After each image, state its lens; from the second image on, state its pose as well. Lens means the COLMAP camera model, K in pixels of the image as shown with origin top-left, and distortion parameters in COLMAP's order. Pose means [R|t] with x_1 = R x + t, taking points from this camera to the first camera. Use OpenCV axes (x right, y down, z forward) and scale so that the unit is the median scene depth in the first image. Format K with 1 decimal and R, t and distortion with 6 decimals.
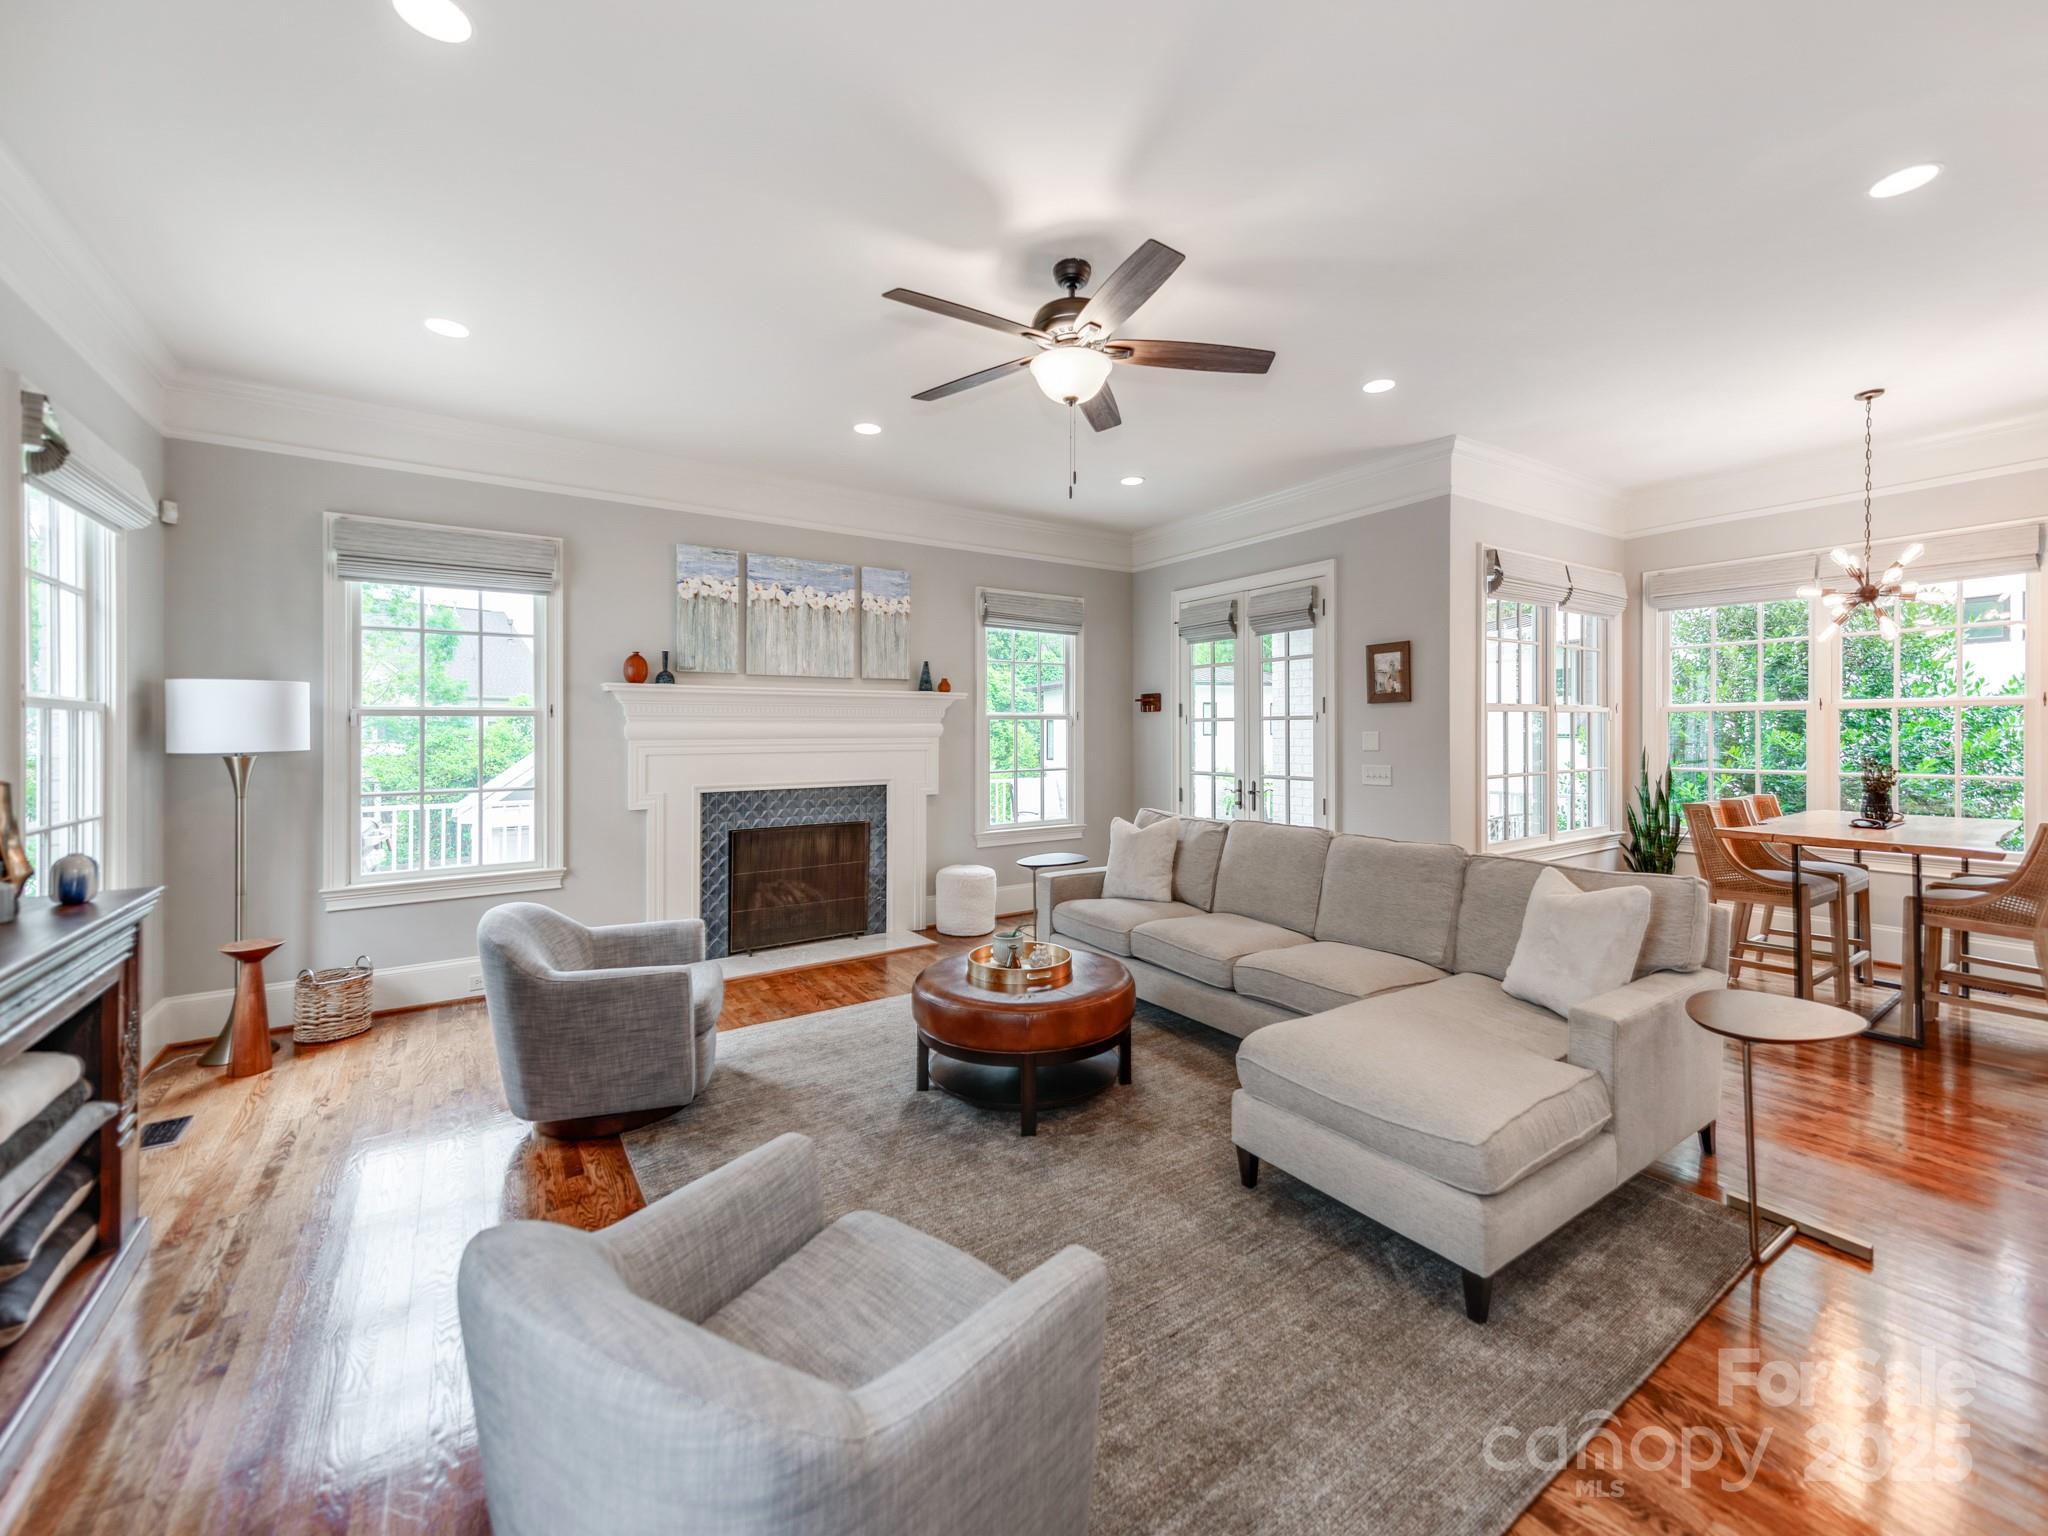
lens RADIAL K [[858.9, 0, 1050.0], [0, 858.9, 731.2], [0, 0, 1]] dist [0.023632, -0.000149]
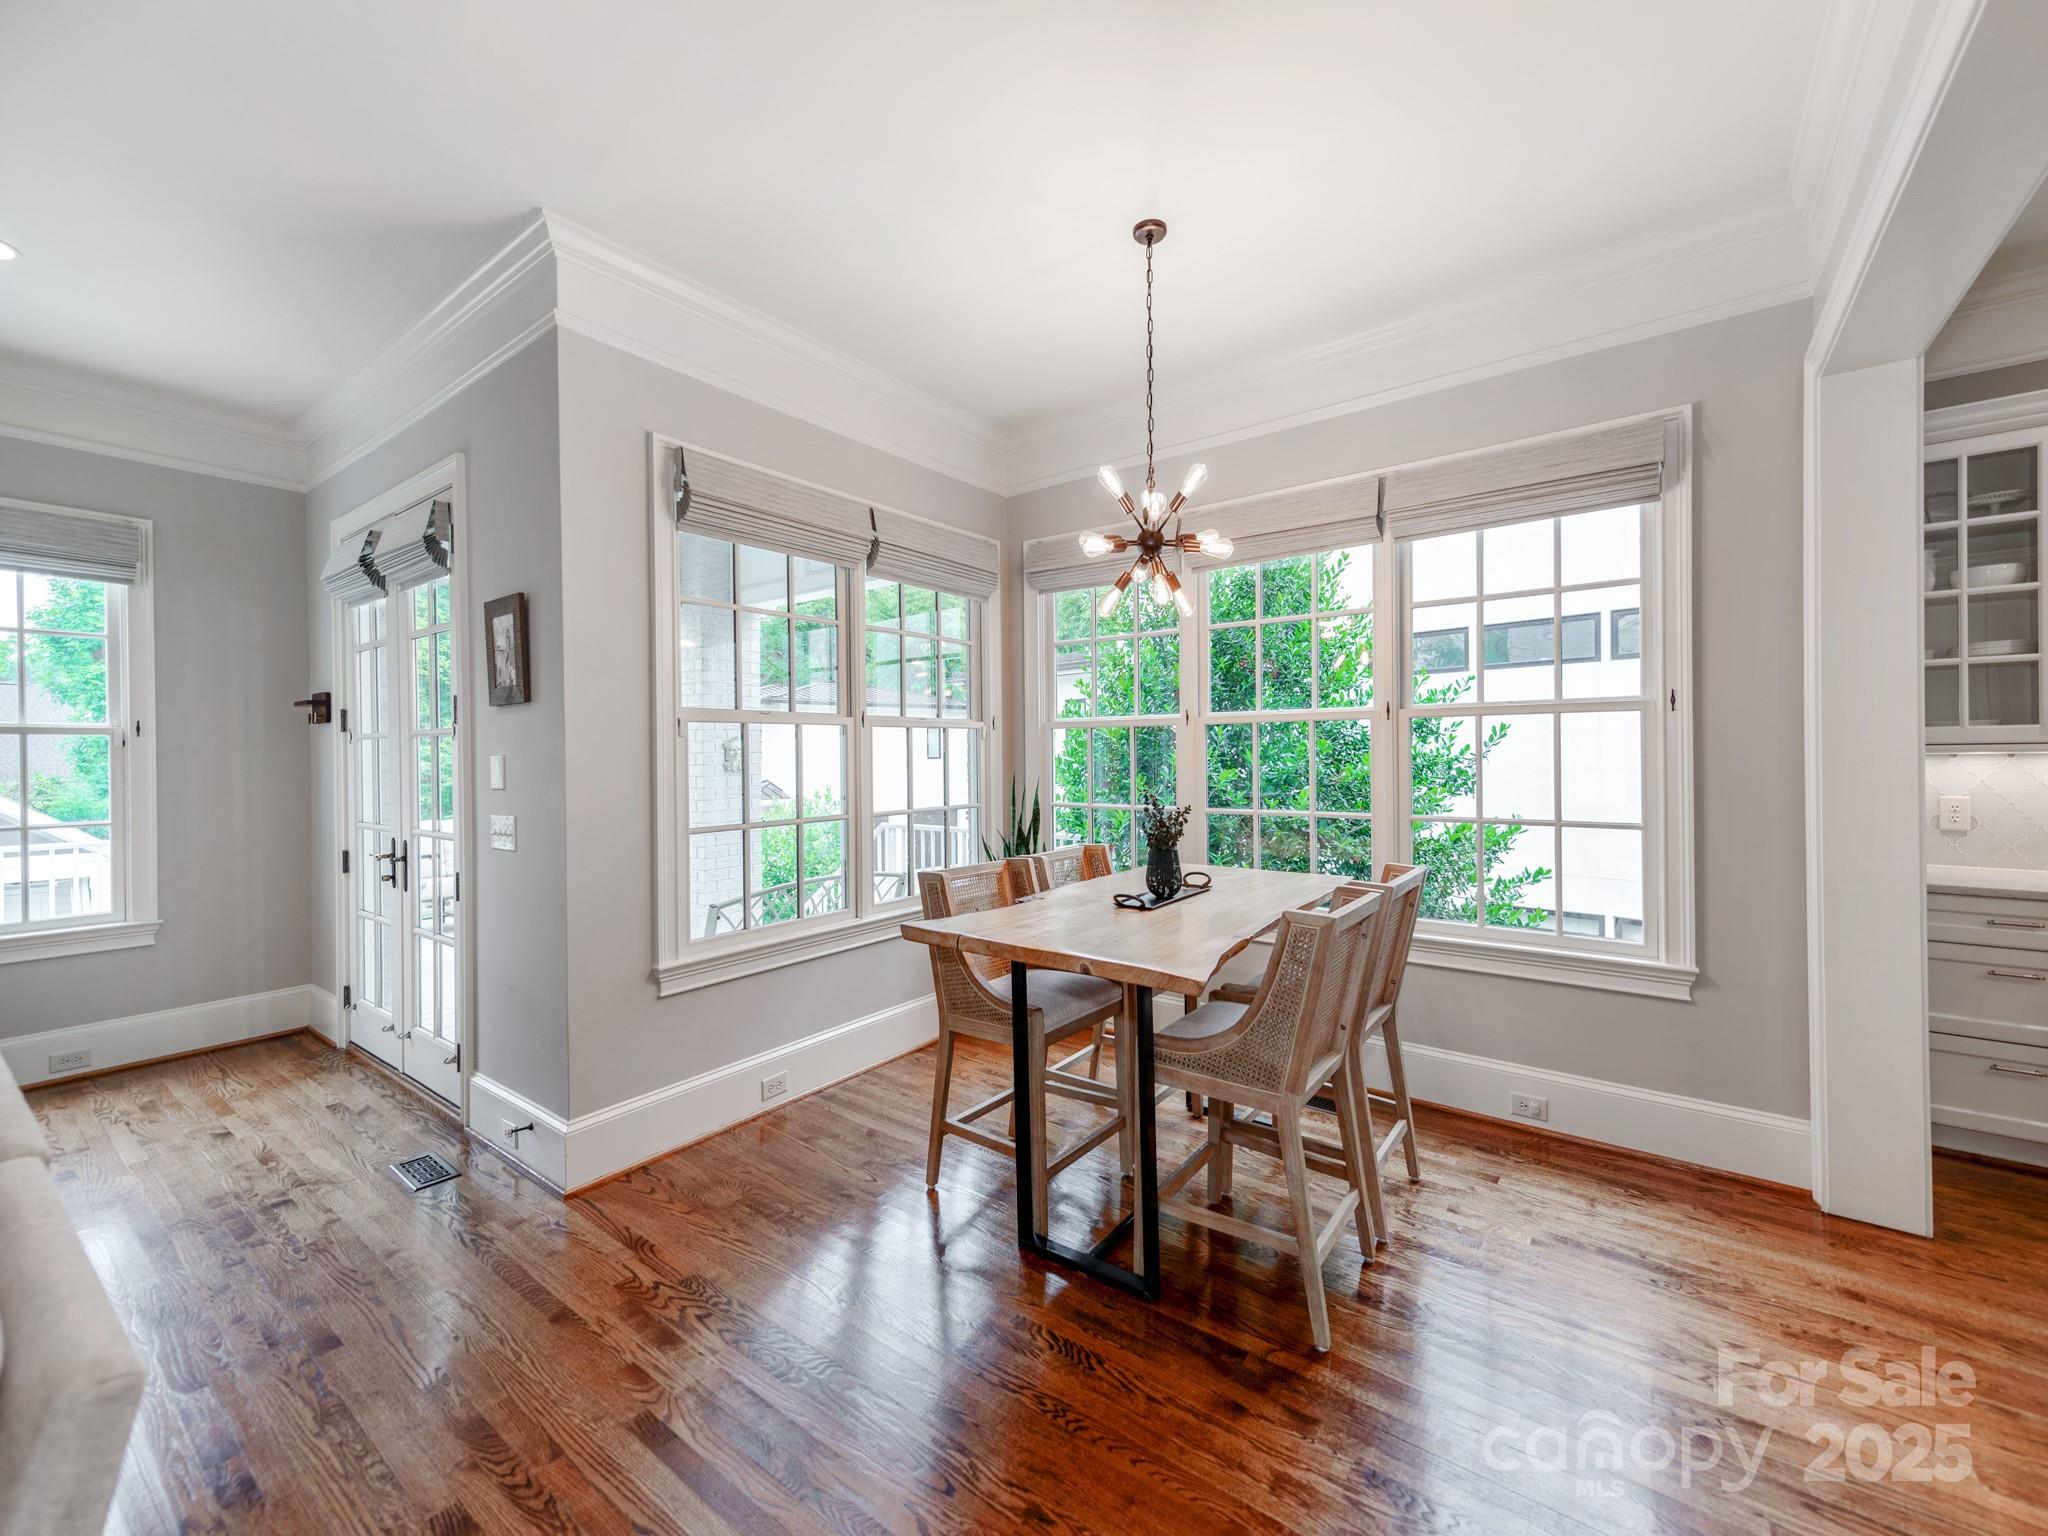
lens RADIAL K [[843.0, 0, 1025.1], [0, 843.0, 762.6], [0, 0, 1]] dist [0.020542, -0.000176]
pose [[0.948832, -0.005474, 0.315732, 0.517982], [0.002368, 0.999945, 0.010219, 0.000782], [-0.315771, -0.008948, 0.948793, 0.352131]]
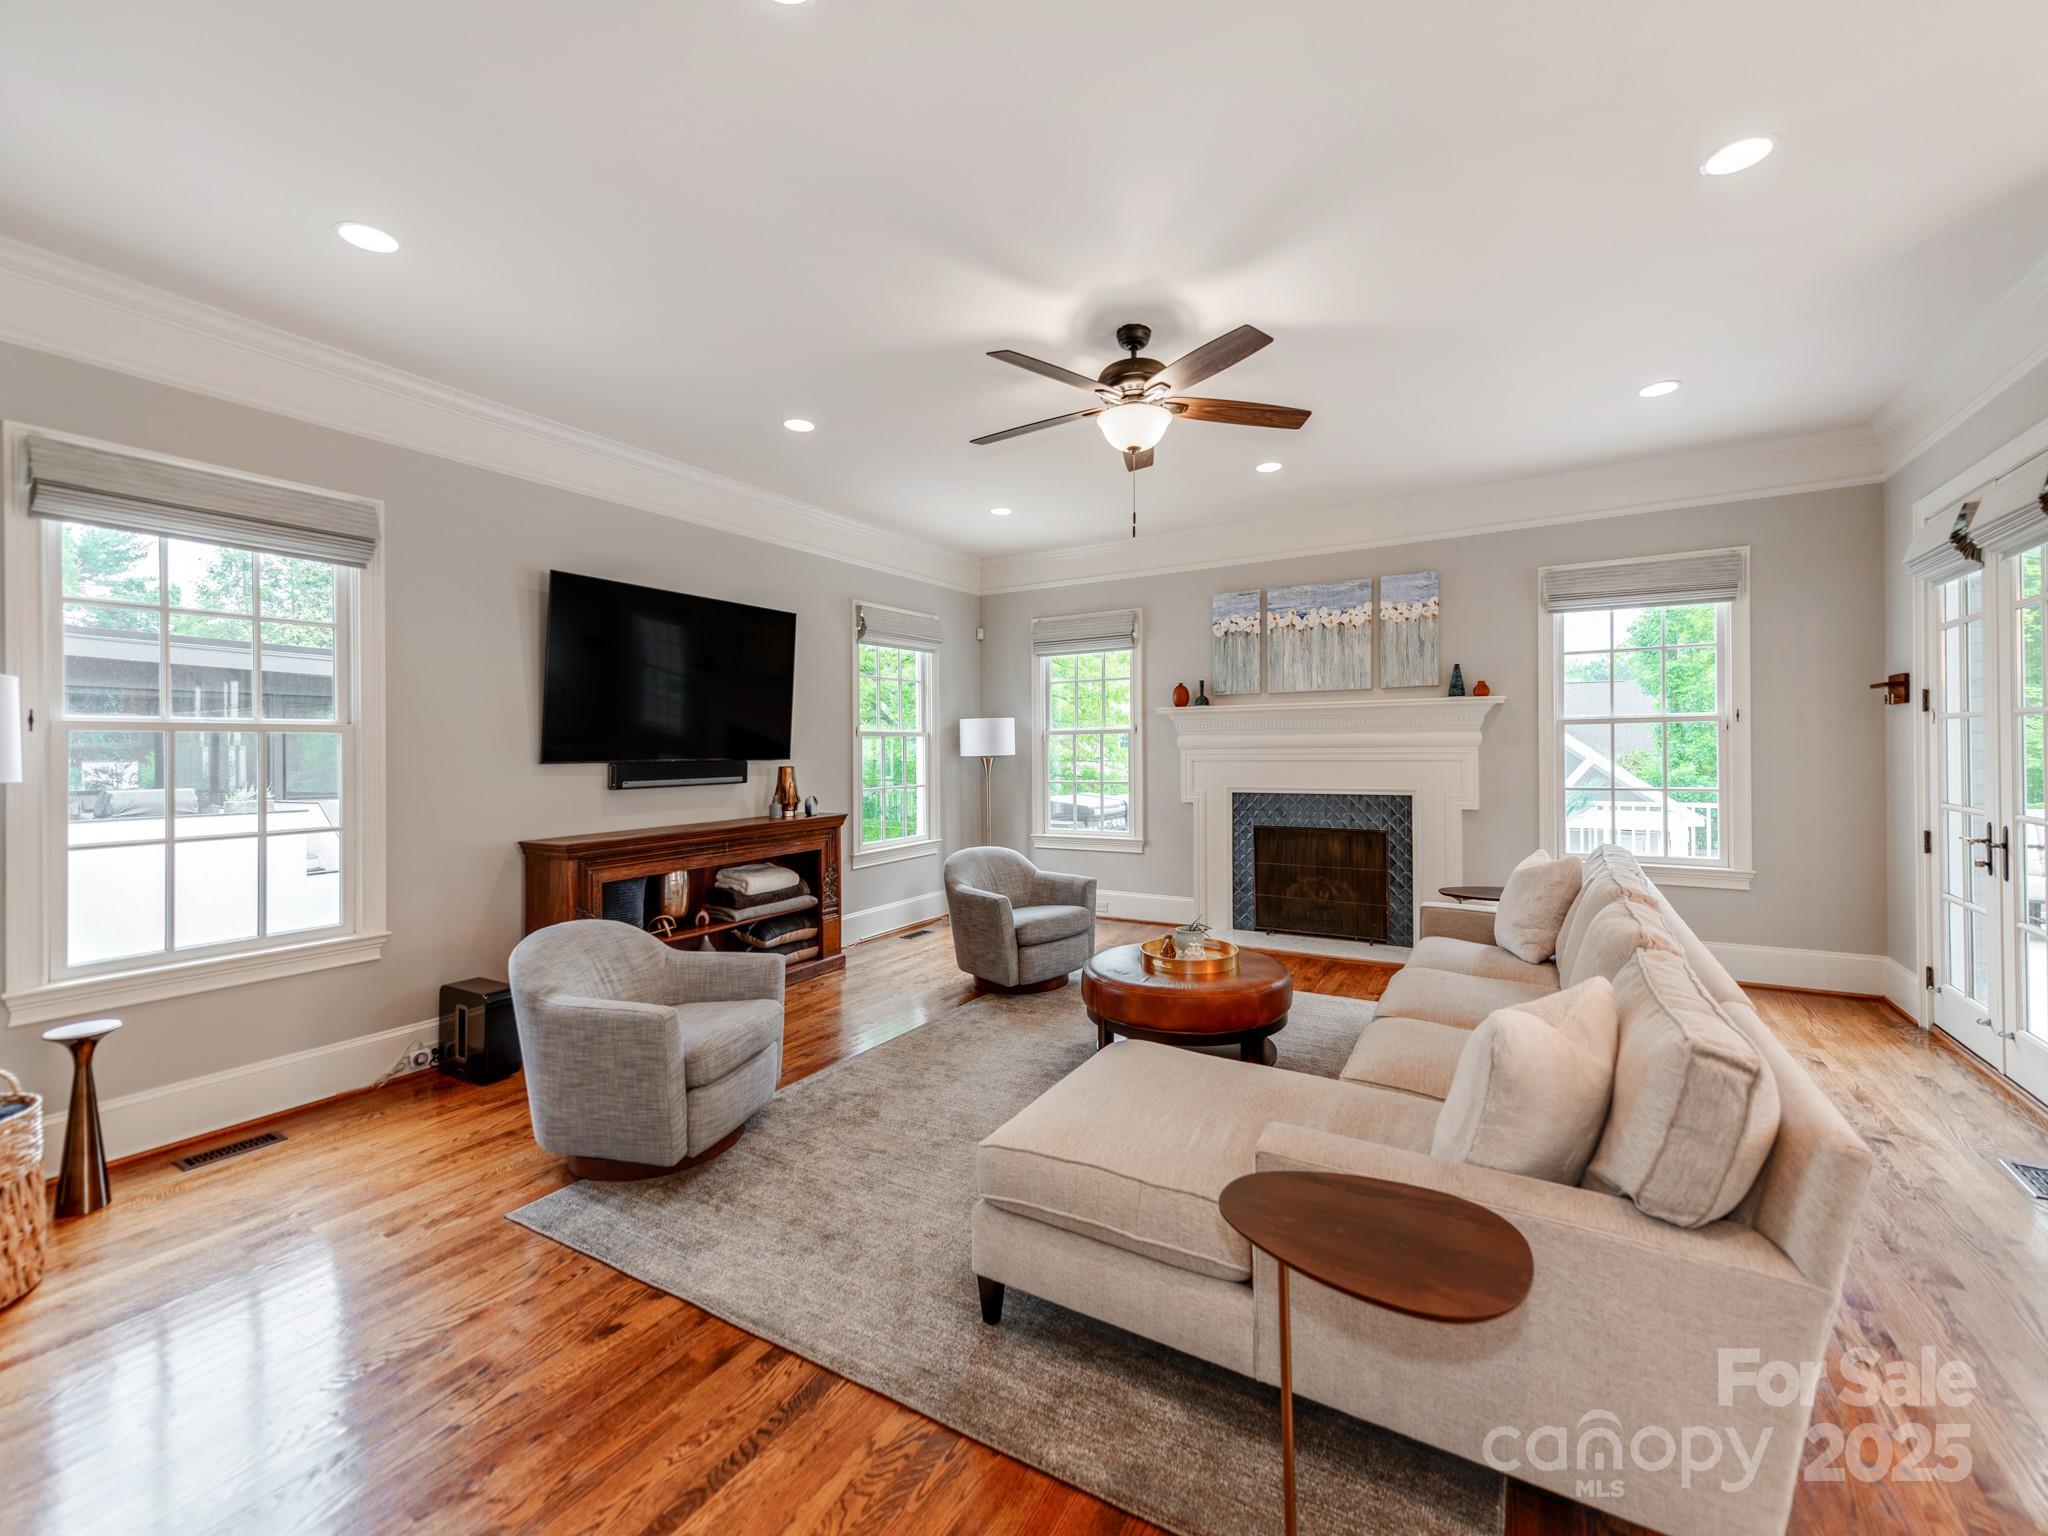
lens RADIAL K [[828.8, 0, 1026.9], [0, 828.8, 747.1], [0, 0, 1]] dist [0.001899, 0.000119]
pose [[0.409478, -0.001272, -0.912319, 0.528206], [0.013355, 0.999900, 0.004600, -0.002784], [0.912222, -0.014068, 0.409454, 0.237818]]
